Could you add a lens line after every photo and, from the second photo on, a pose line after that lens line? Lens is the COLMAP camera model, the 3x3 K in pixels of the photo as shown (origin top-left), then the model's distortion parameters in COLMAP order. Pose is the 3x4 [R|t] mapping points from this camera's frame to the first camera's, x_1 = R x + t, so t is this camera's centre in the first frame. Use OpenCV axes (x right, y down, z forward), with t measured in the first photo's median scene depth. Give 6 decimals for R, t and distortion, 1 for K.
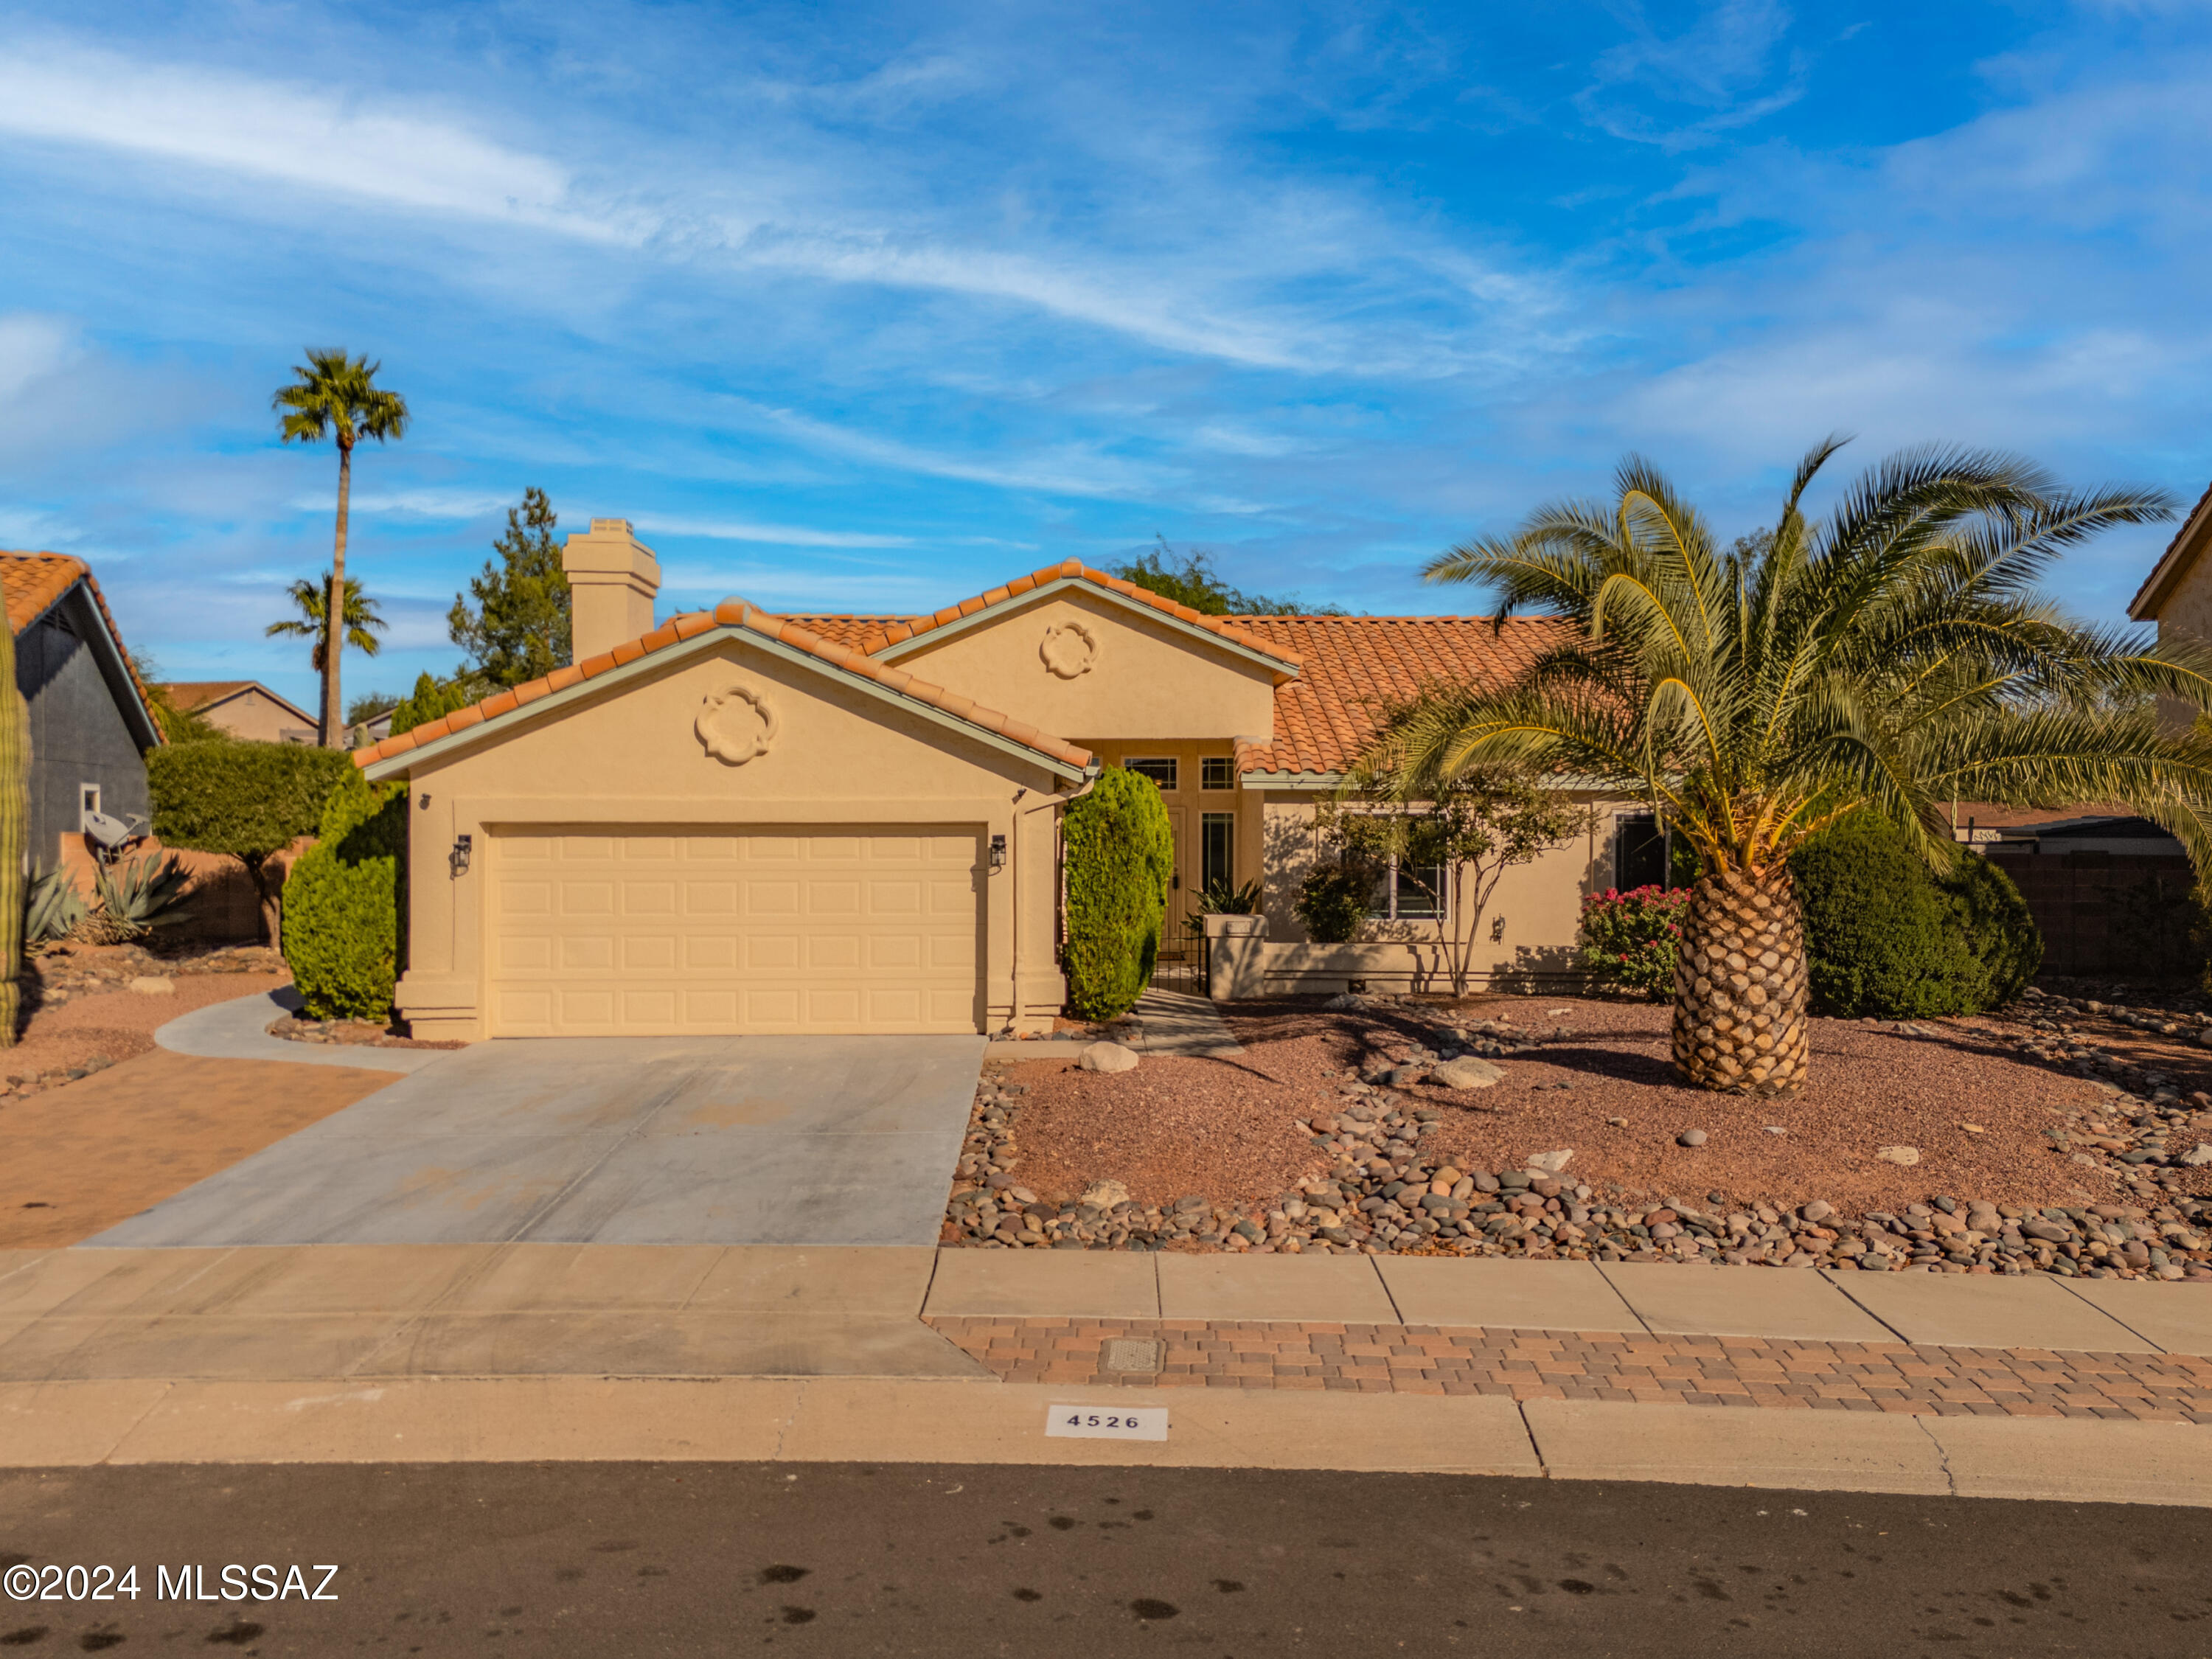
lens RADIAL K [[1558.6, 0, 1104.6], [0, 1558.6, 820.9], [0, 0, 1]] dist [0.059996, -0.035568]
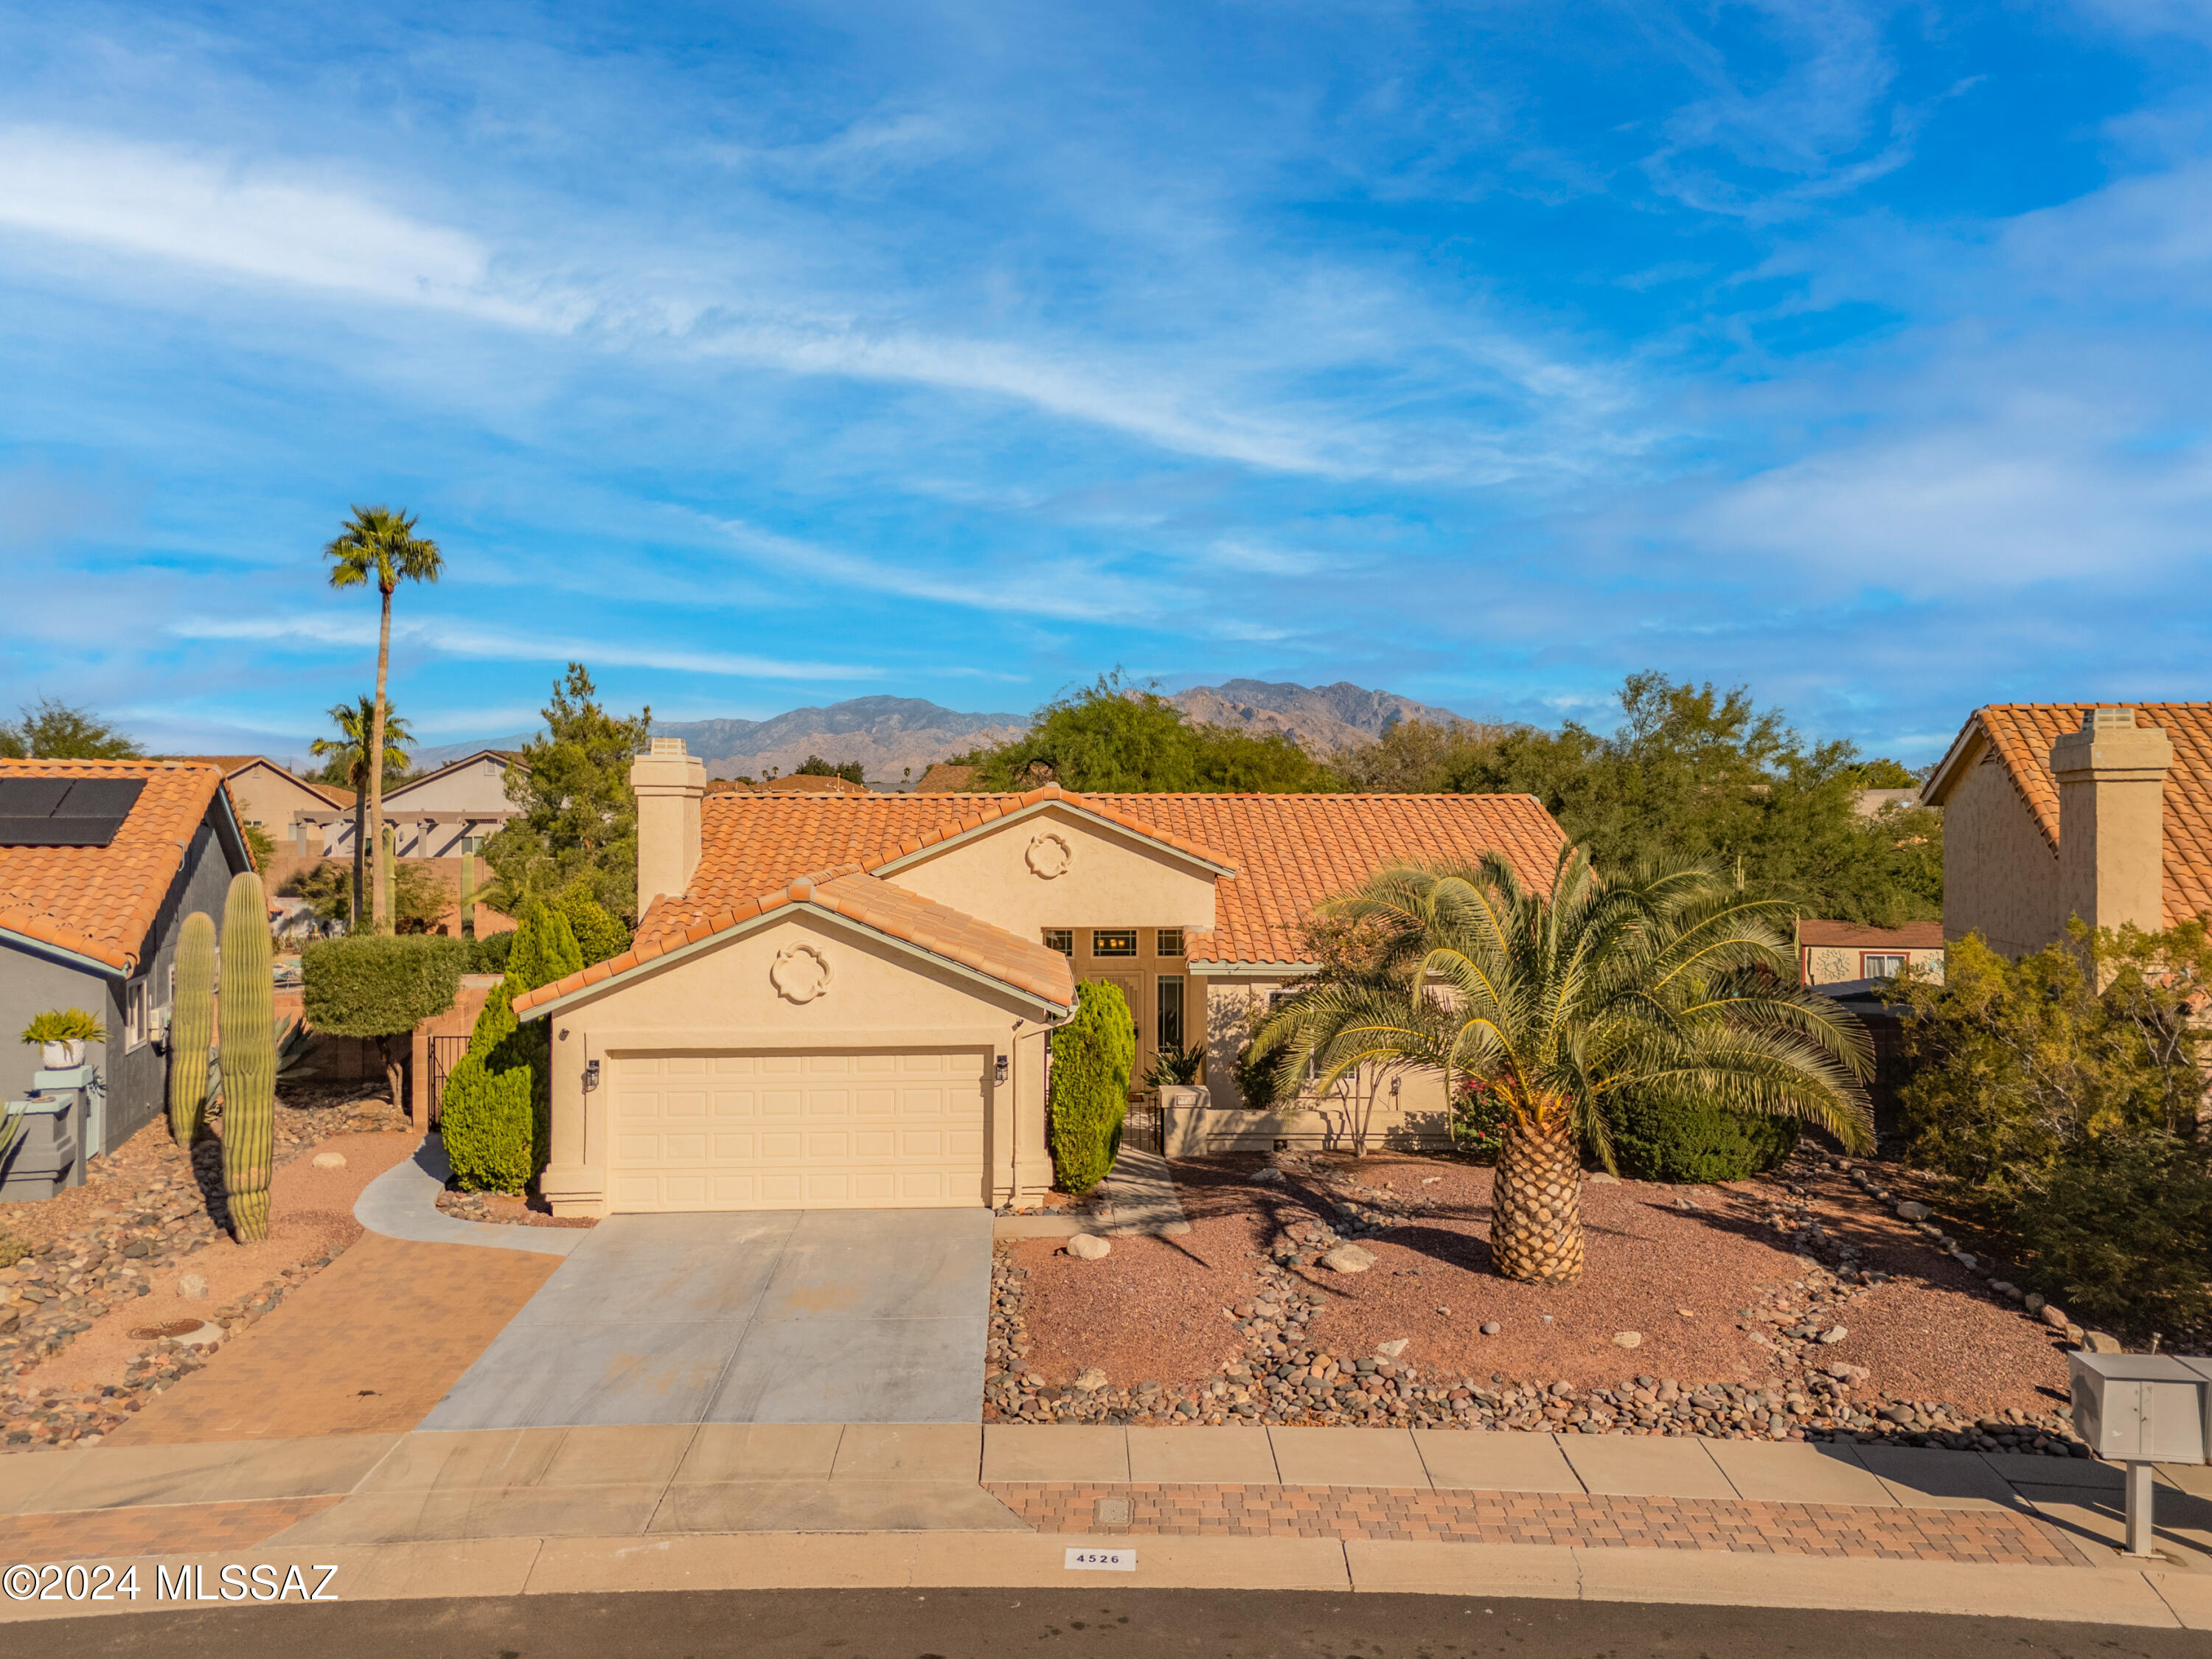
lens RADIAL K [[1558.6, 0, 1103.4], [0, 1558.6, 829.8], [0, 0, 1]] dist [0.059996, -0.035568]
pose [[0.999625, 0.001156, 0.027377, -0.024804], [-0.001156, 0.999999, -0.000014, -0.237047], [-0.027377, -0.000018, 0.999625, -0.410937]]
